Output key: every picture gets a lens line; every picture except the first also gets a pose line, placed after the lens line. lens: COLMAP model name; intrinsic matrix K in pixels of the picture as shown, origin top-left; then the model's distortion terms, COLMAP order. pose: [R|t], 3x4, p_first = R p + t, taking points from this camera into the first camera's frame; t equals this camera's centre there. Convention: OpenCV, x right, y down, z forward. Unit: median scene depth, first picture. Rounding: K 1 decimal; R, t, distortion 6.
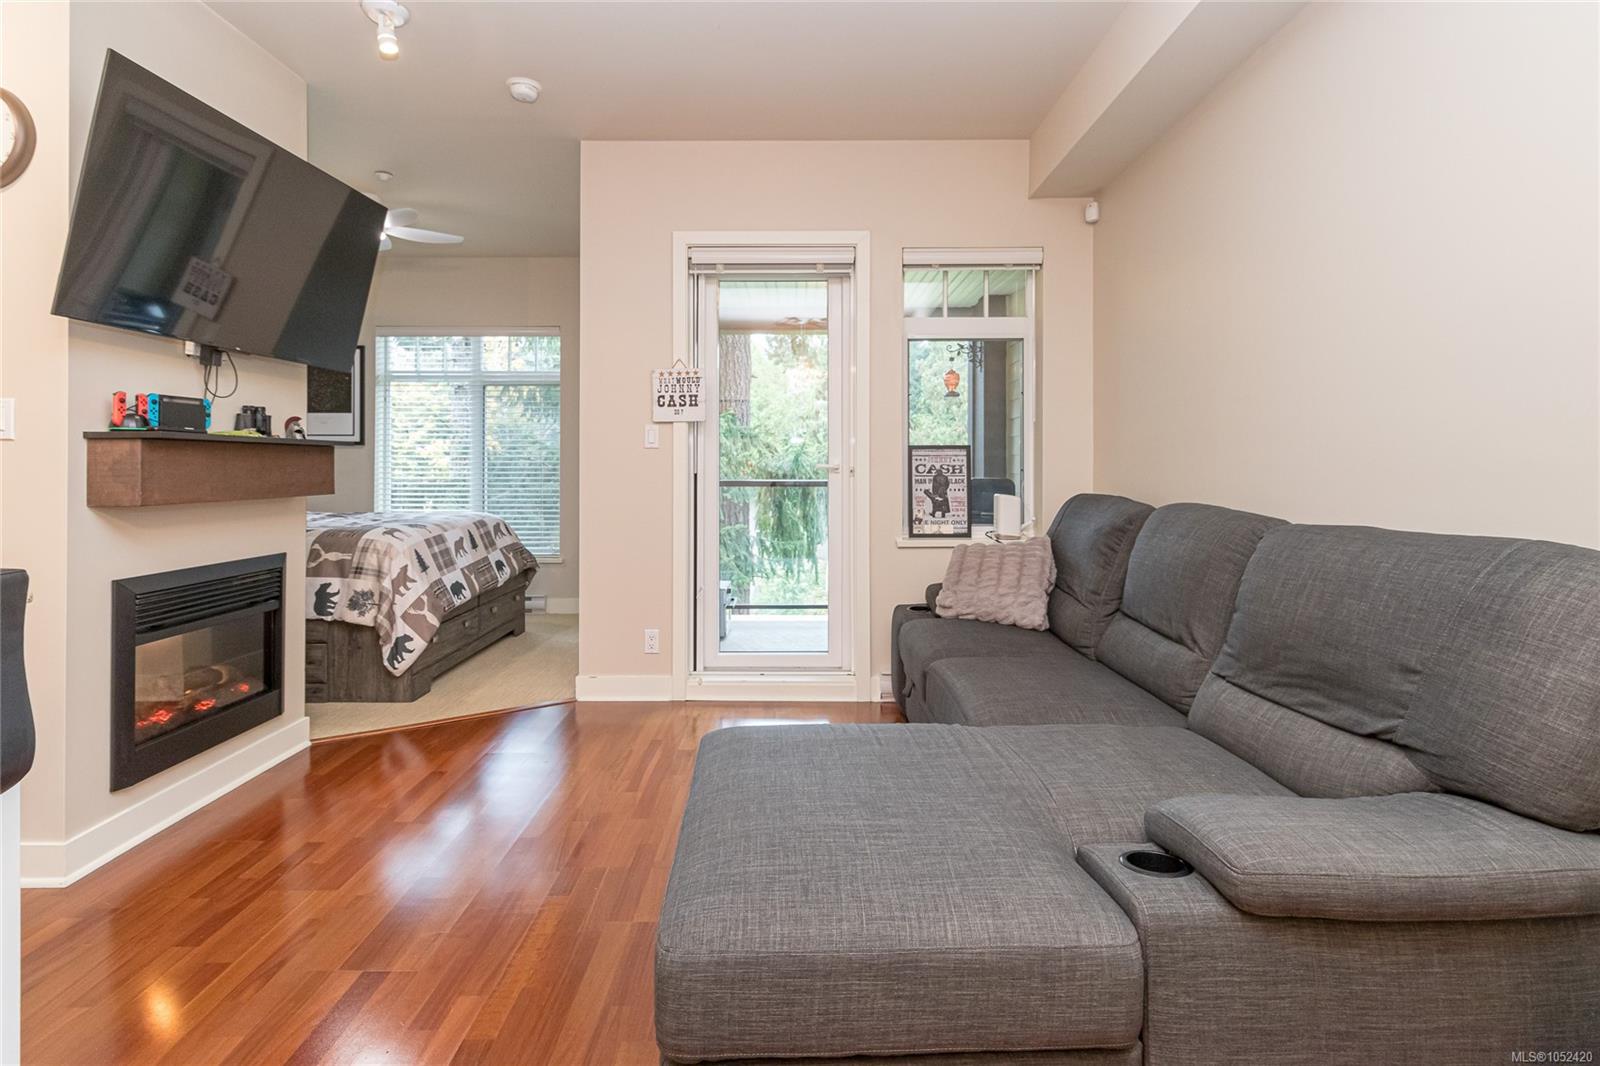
lens RADIAL K [[774.0, 0, 795.9], [0, 774.0, 462.6], [0, 0, 1]] dist [-0.000517, -0.000040]
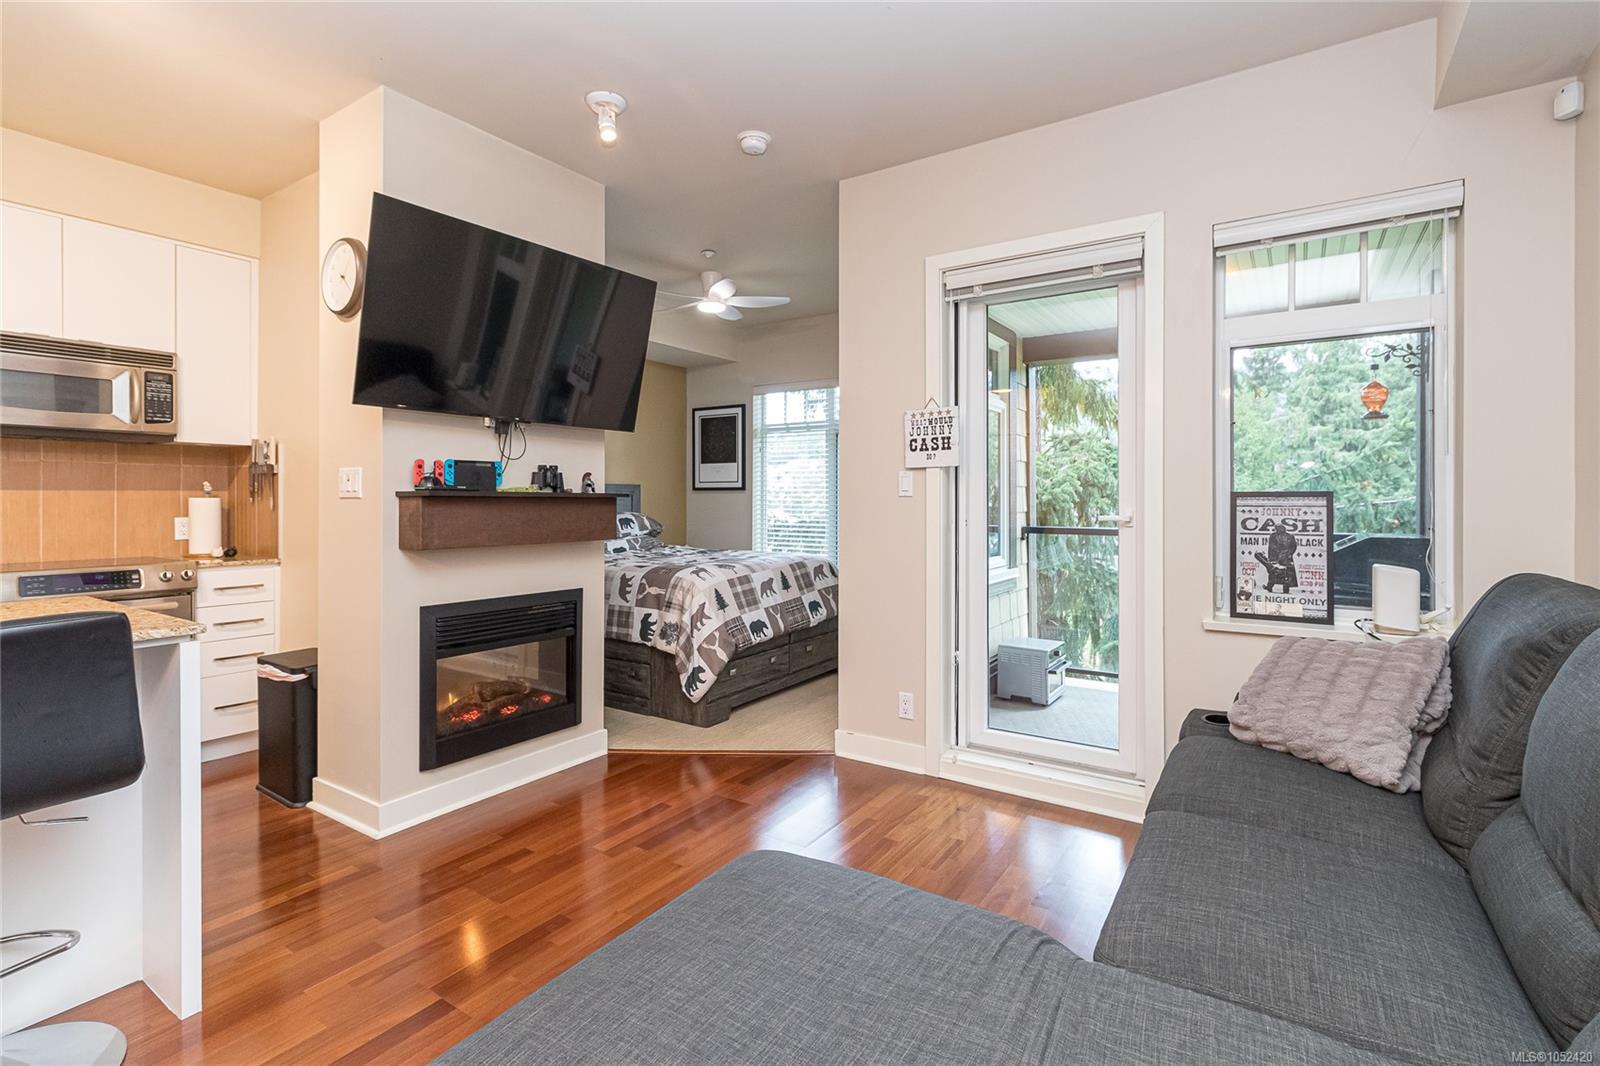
lens RADIAL K [[743.3, 0, 805.1], [0, 743.3, 501.0], [0, 0, 1]] dist [0.000293, 0.000723]
pose [[0.837965, 0.001655, -0.545721, 0.198688], [0.000145, 0.999995, 0.003255, -0.016375], [0.545724, -0.002806, 0.837960, 0.193252]]
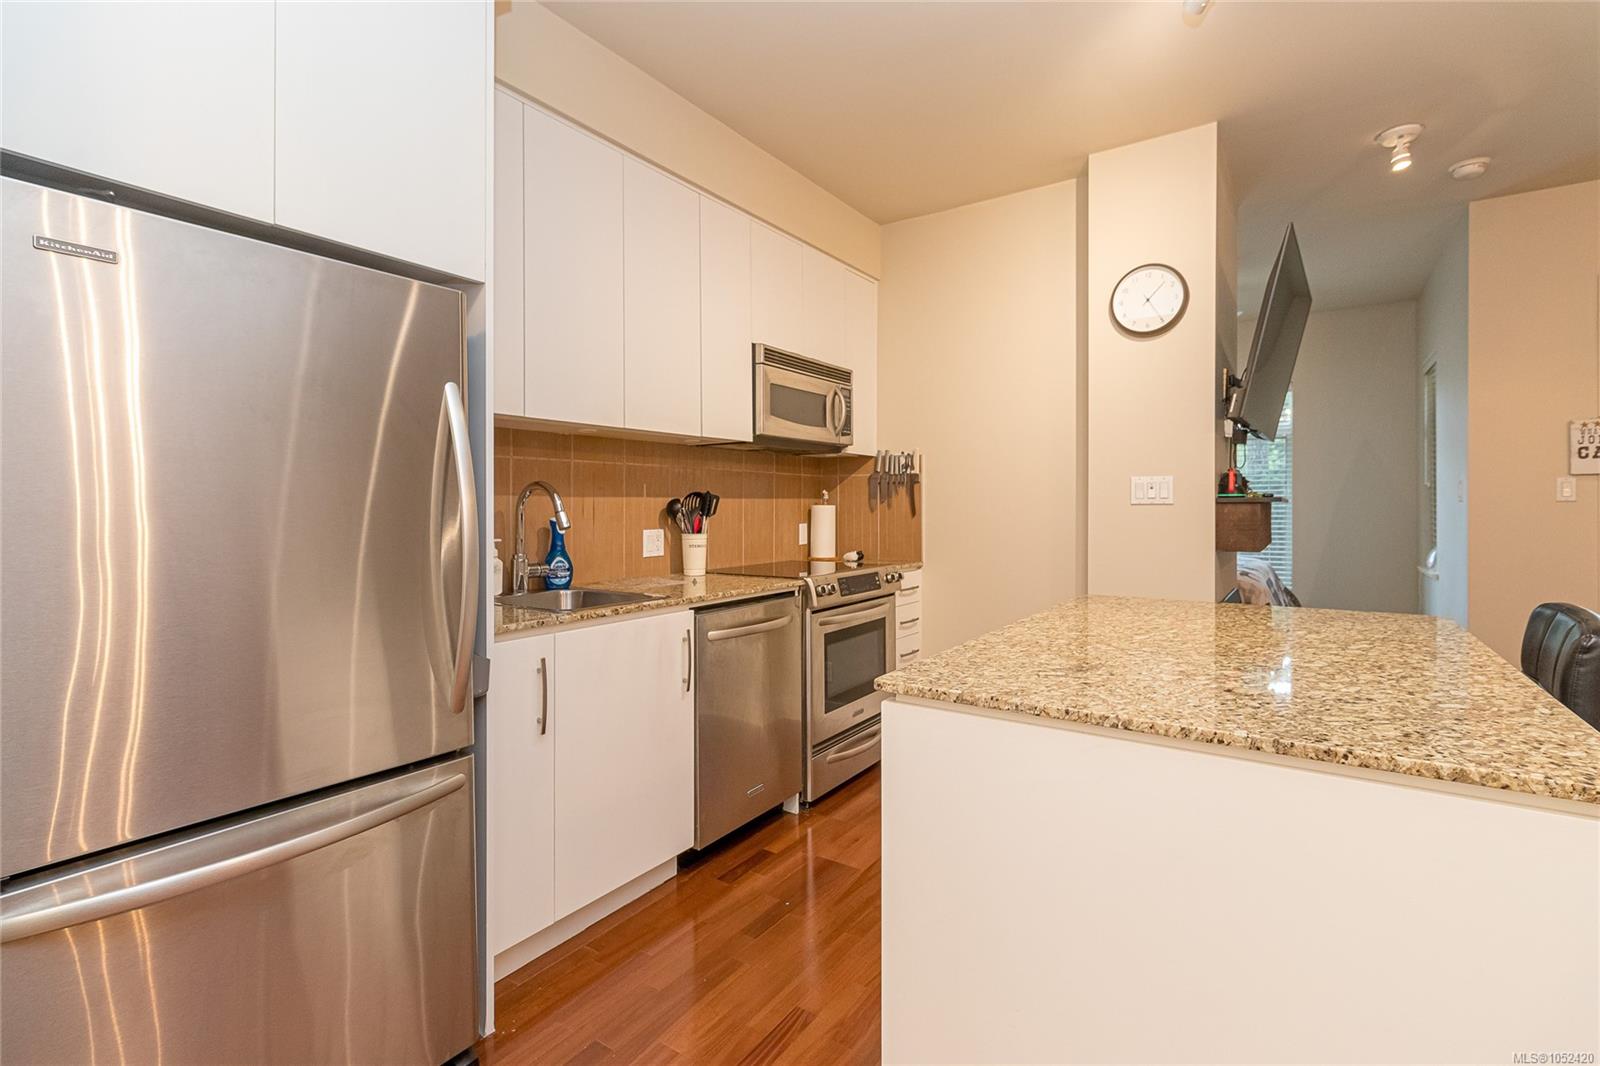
lens RADIAL K [[746.8, 0, 799.4], [0, 746.8, 503.0], [0, 0, 1]] dist [0.001299, 0.000255]
pose [[0.830822, -0.004393, -0.556521, -0.467838], [0.004166, 0.999990, -0.001675, -0.019139], [0.556523, -0.000927, 0.830832, -0.319332]]
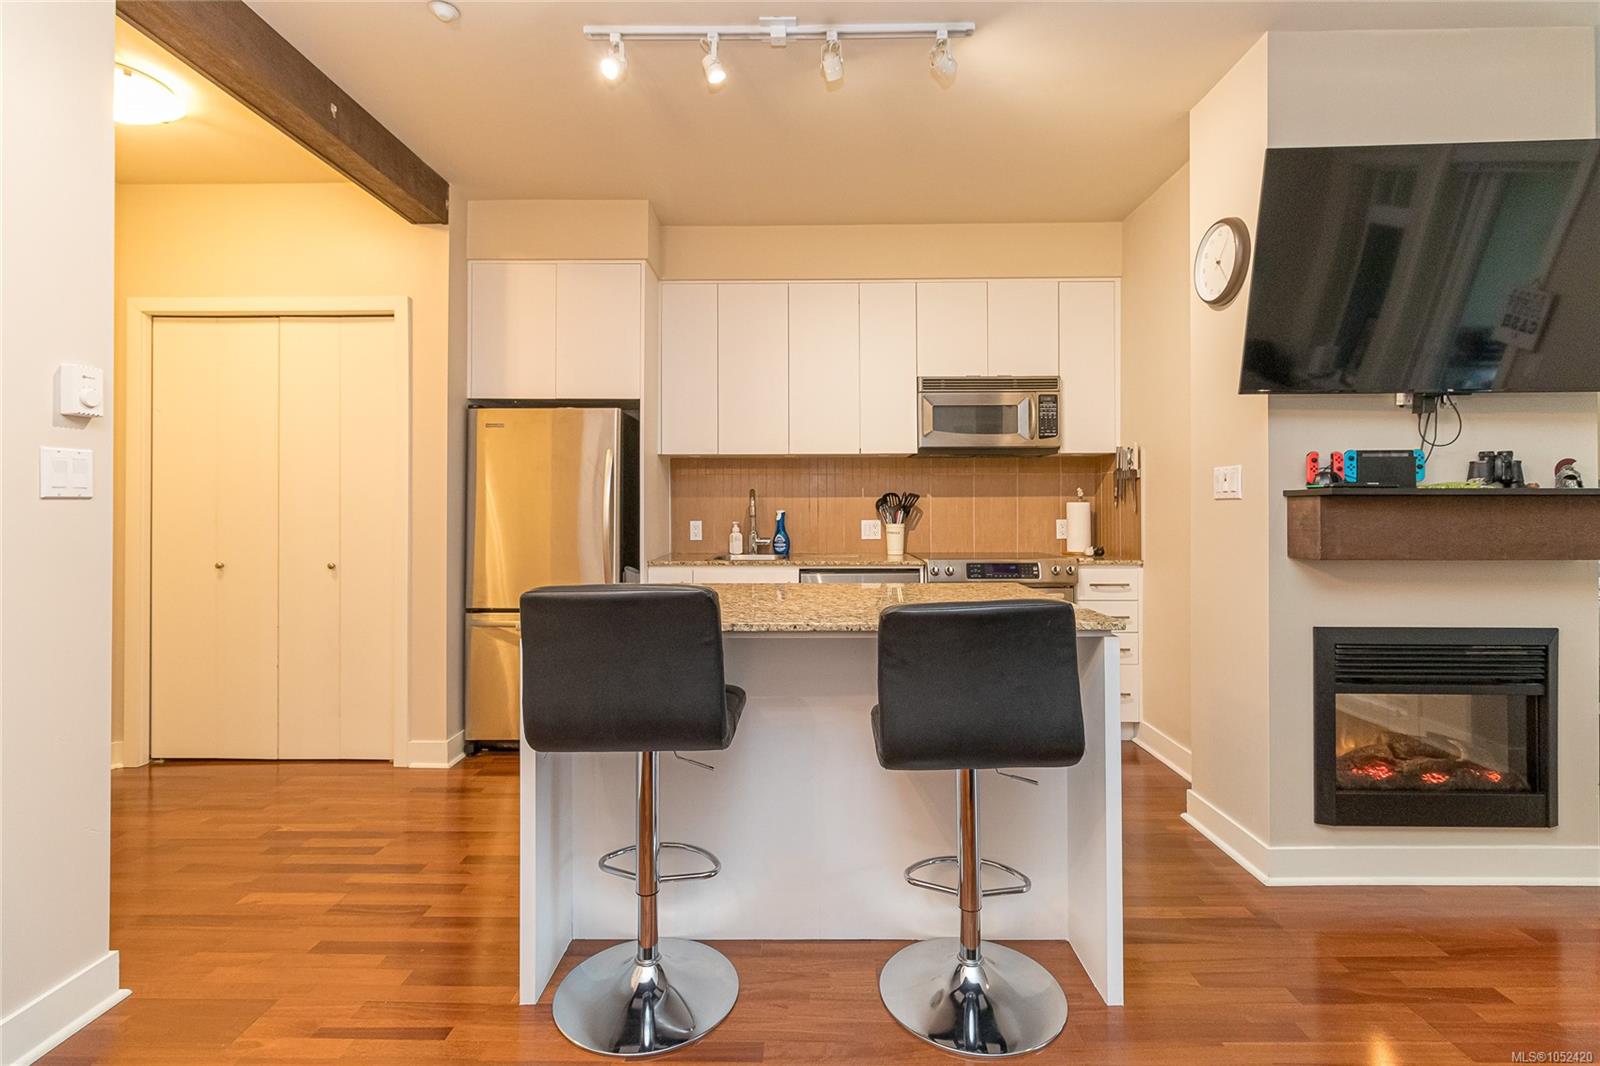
lens RADIAL K [[746.8, 0, 799.4], [0, 746.8, 503.0], [0, 0, 1]] dist [0.001299, 0.000255]
pose [[-0.004972, -0.007485, -0.999960, 0.101755], [0.005228, 0.999958, -0.007511, -0.010178], [0.999974, -0.005265, -0.004932, 0.175868]]
